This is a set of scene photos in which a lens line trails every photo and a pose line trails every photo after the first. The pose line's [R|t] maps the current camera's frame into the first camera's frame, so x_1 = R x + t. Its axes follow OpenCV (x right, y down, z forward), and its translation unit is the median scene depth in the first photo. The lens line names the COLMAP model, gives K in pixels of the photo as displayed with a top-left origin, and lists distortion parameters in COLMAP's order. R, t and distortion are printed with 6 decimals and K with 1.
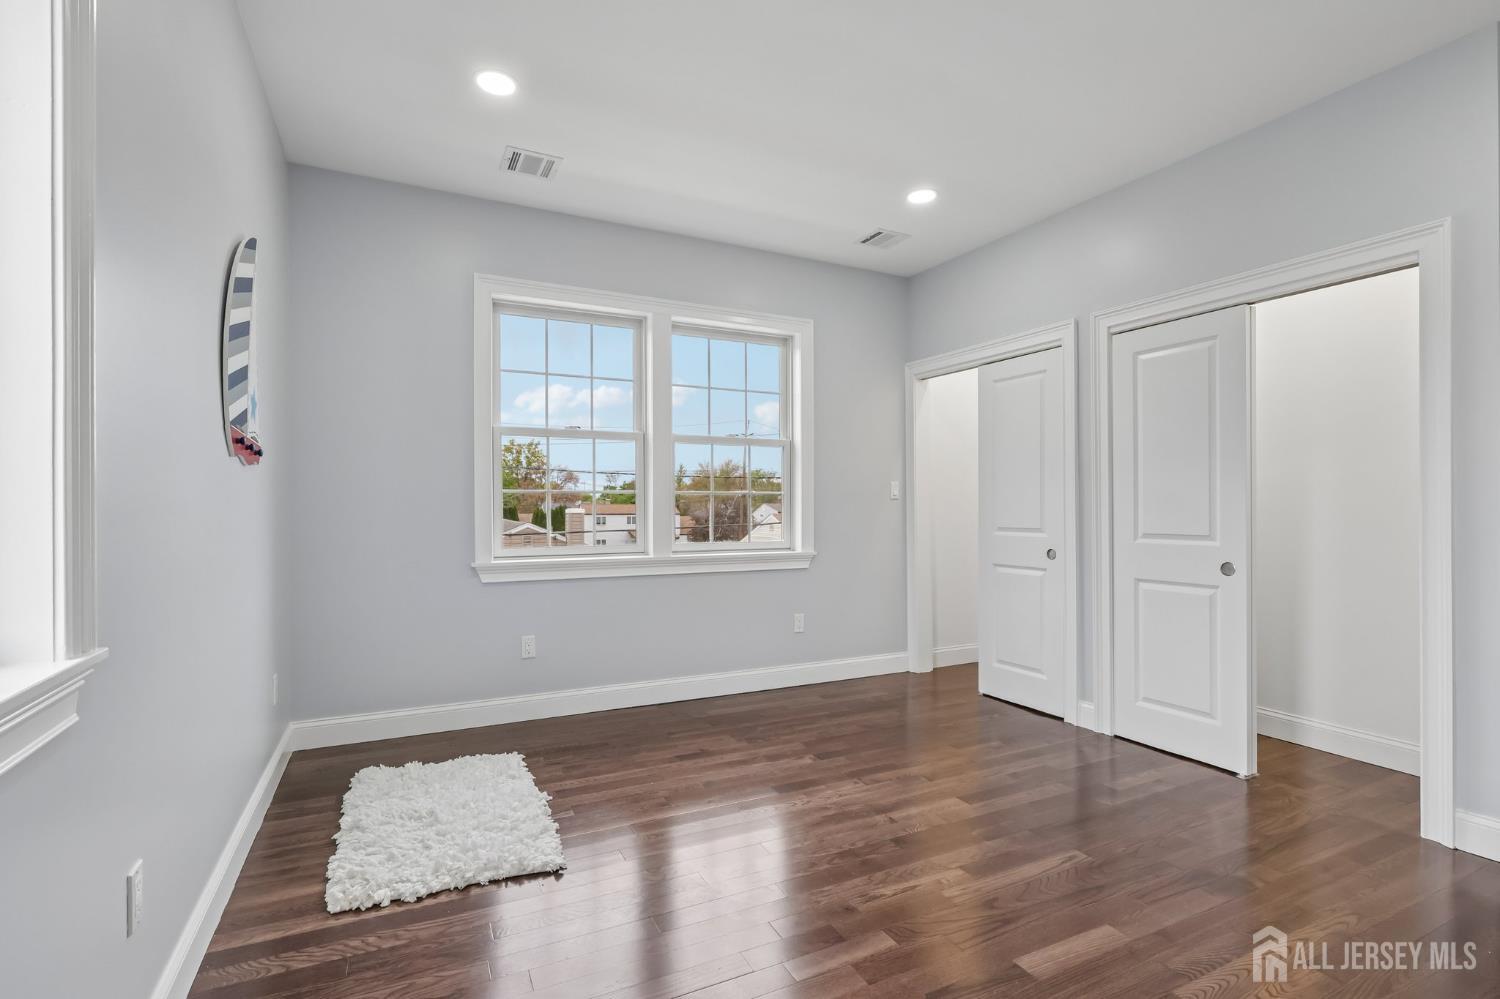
lens RADIAL K [[700.6, 0, 744.7], [0, 700.6, 505.0], [0, 0, 1]] dist [-0.002096, 0.001760]
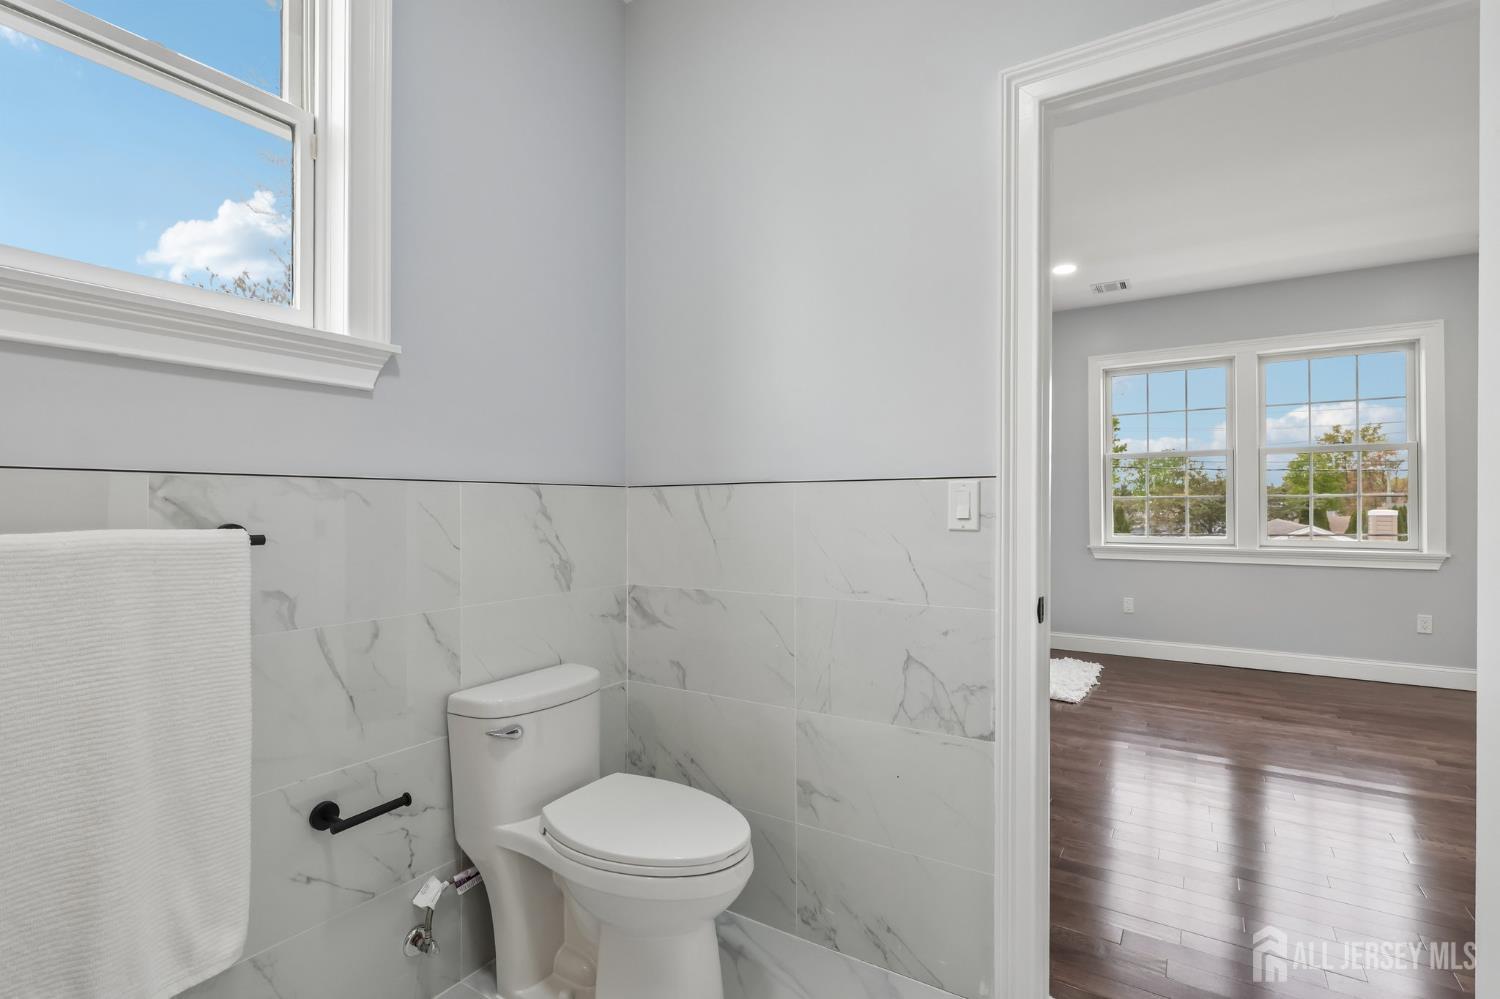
lens RADIAL K [[700.6, 0, 749.0], [0, 700.6, 501.5], [0, 0, 1]] dist [-0.002096, 0.001760]
pose [[0.515996, -0.008512, -0.856548, 0.575441], [0.003010, 0.999962, -0.008123, -0.002486], [0.856585, 0.001613, 0.516003, -0.456522]]
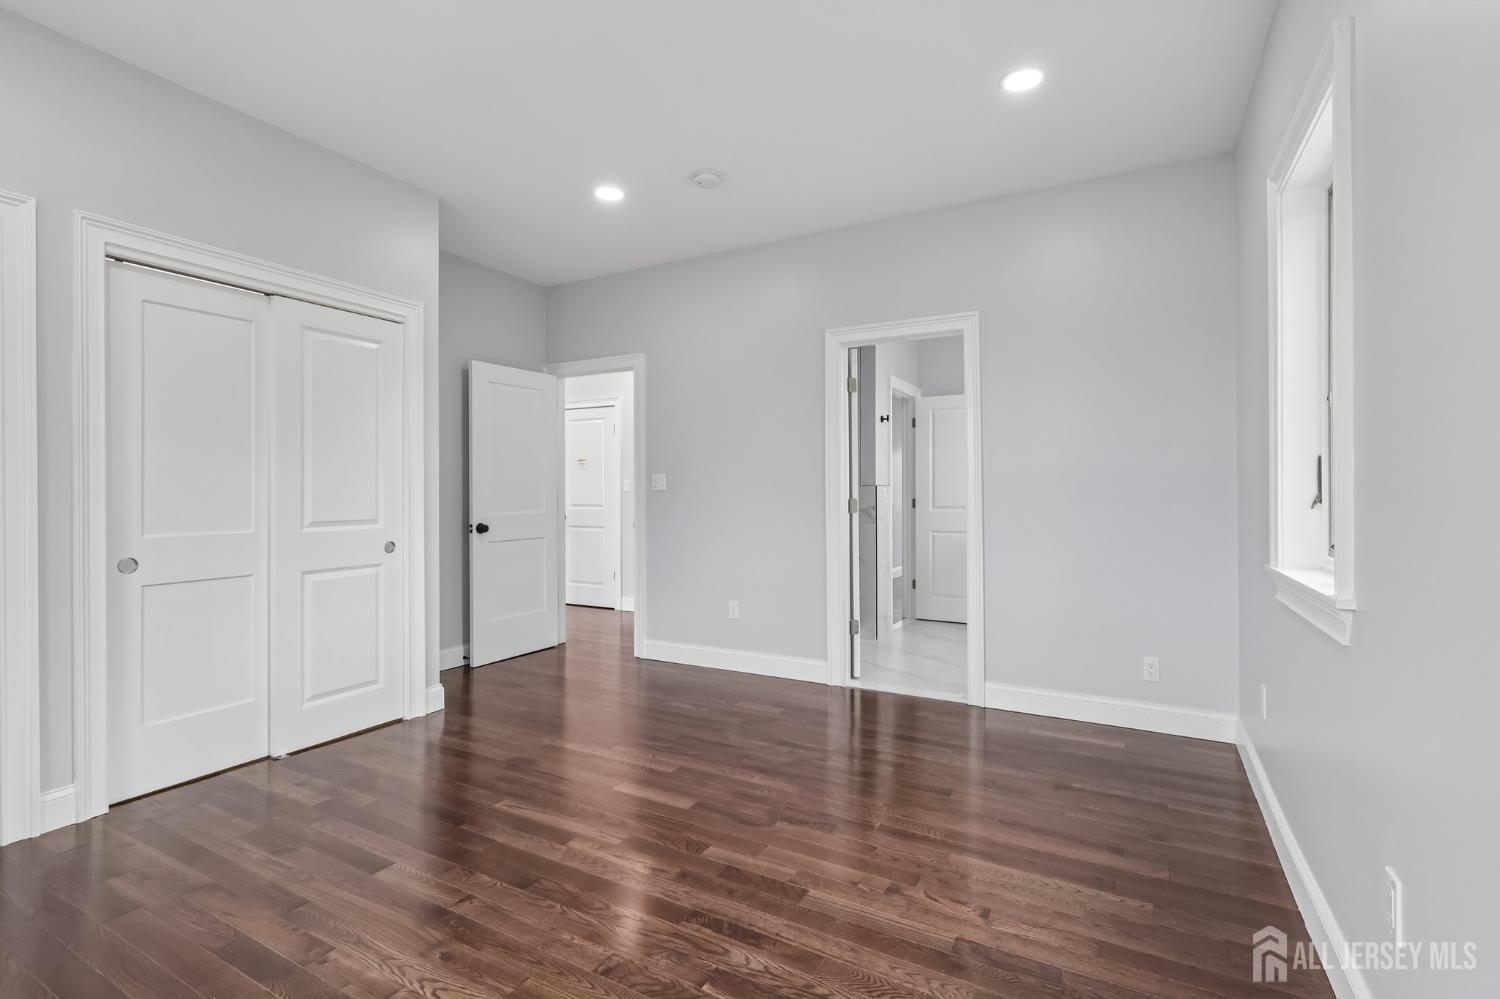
lens RADIAL K [[700.6, 0, 751.3], [0, 700.6, 489.8], [0, 0, 1]] dist [-0.002096, 0.001760]
pose [[-0.564906, 0.002319, 0.825152, -0.455255], [-0.000724, 0.999994, -0.003306, -0.000071], [-0.825155, -0.002465, -0.564901, 0.883535]]
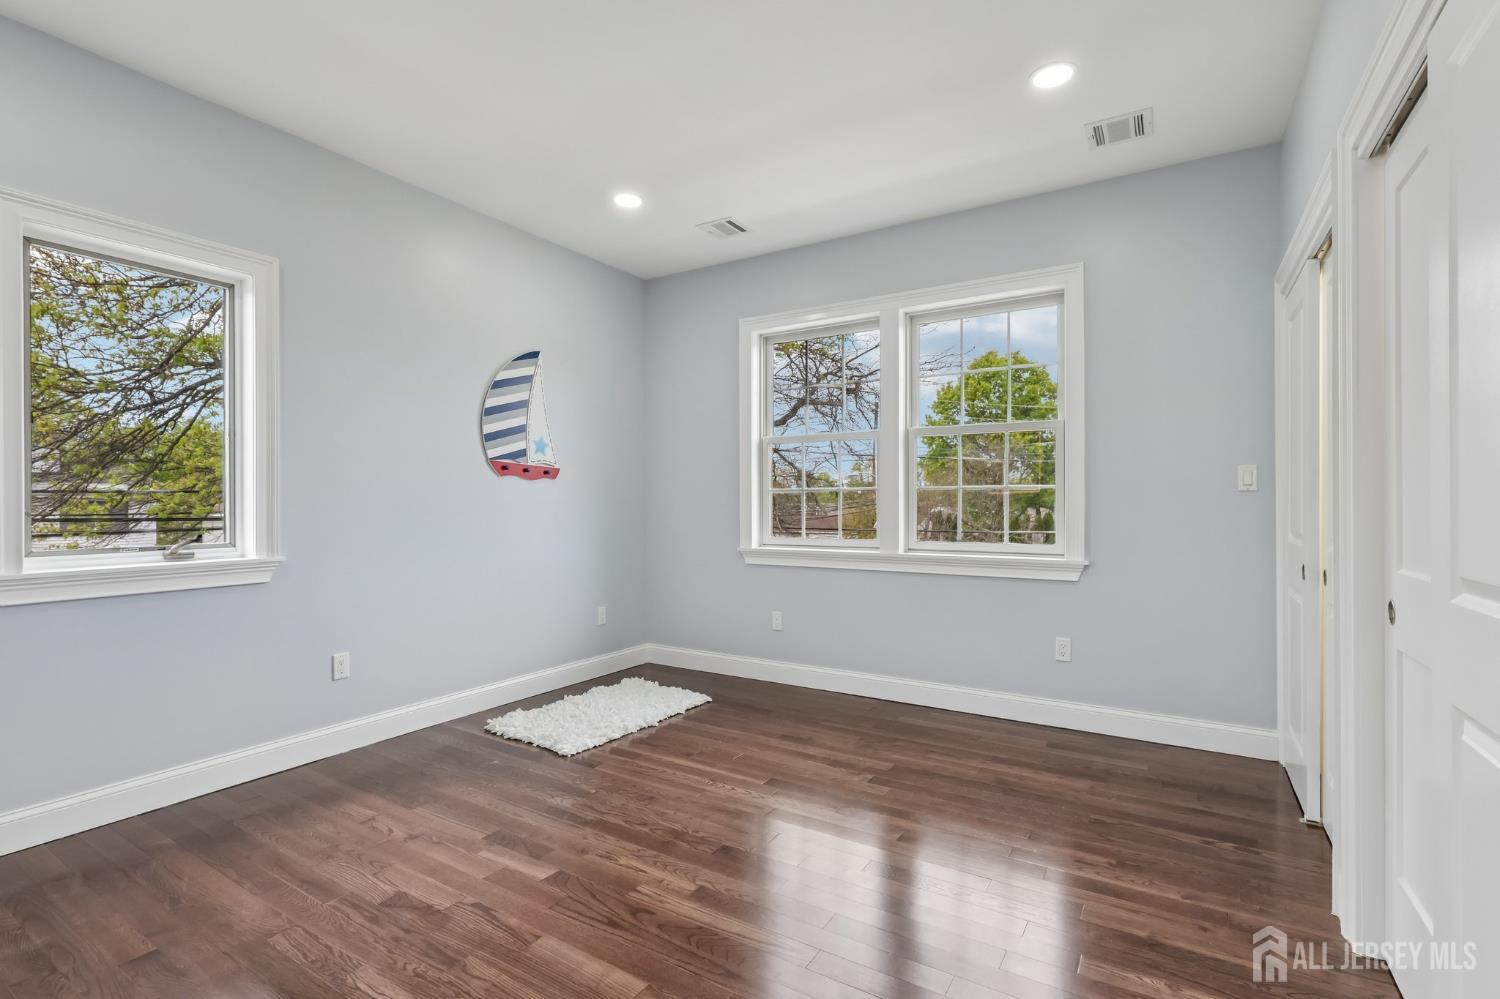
lens RADIAL K [[700.6, 0, 752.8], [0, 700.6, 505.1], [0, 0, 1]] dist [-0.002096, 0.001760]
pose [[0.526182, 0.001173, -0.850371, 0.745310], [0.001803, 0.999995, 0.002496, 0.002239], [0.850370, -0.002846, 0.526177, 0.369449]]
